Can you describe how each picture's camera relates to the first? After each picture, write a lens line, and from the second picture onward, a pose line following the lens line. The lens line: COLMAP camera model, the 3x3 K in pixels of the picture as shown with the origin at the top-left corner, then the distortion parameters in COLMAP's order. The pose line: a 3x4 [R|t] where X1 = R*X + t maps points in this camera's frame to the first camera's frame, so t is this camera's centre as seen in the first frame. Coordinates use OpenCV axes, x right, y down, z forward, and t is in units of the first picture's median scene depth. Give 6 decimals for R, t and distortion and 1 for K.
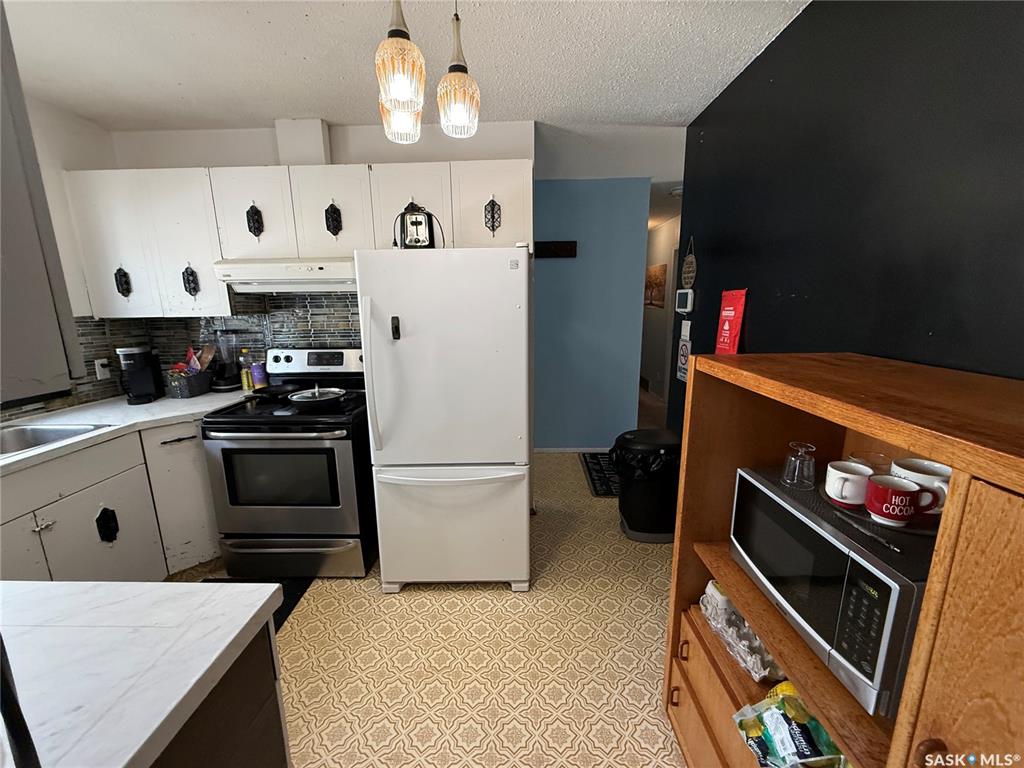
lens RADIAL K [[407.3, 0, 508.2], [0, 407.3, 382.9], [0, 0, 1]] dist [-0.000455, -0.000944]
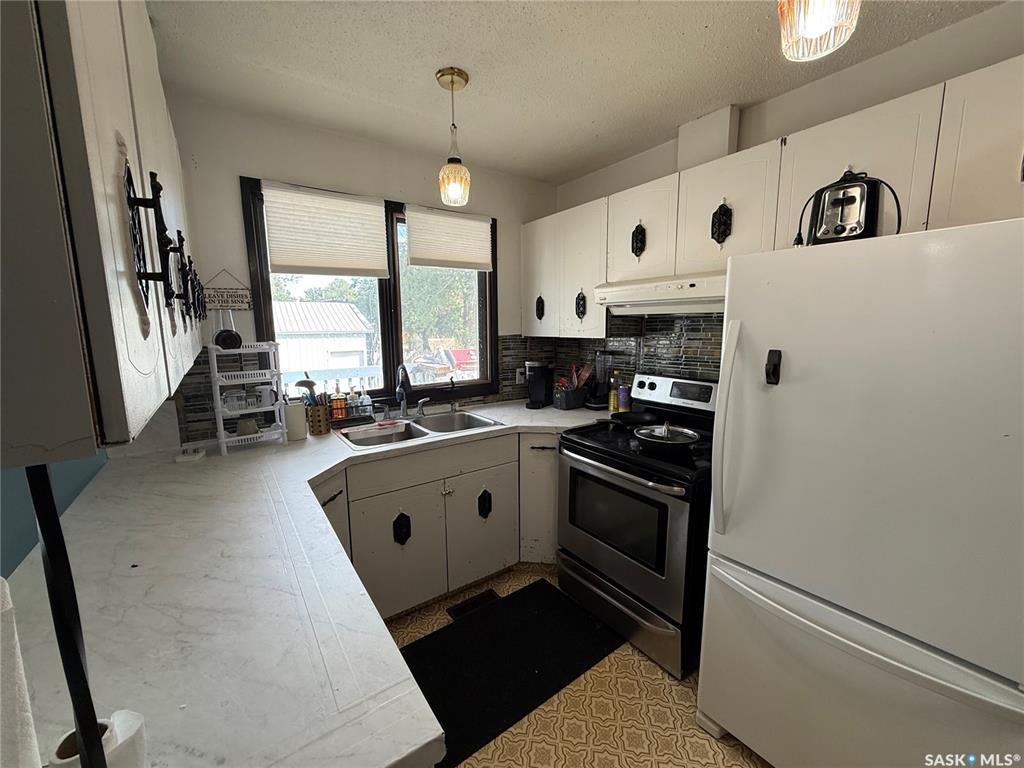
lens RADIAL K [[407.3, 0, 511.9], [0, 407.3, 384.9], [0, 0, 1]] dist [-0.000455, -0.000944]
pose [[0.598597, 0.125303, -0.791189, -0.003680], [-0.157756, 0.986788, 0.036925, -0.052927], [0.785363, 0.102711, 0.610456, 0.220565]]
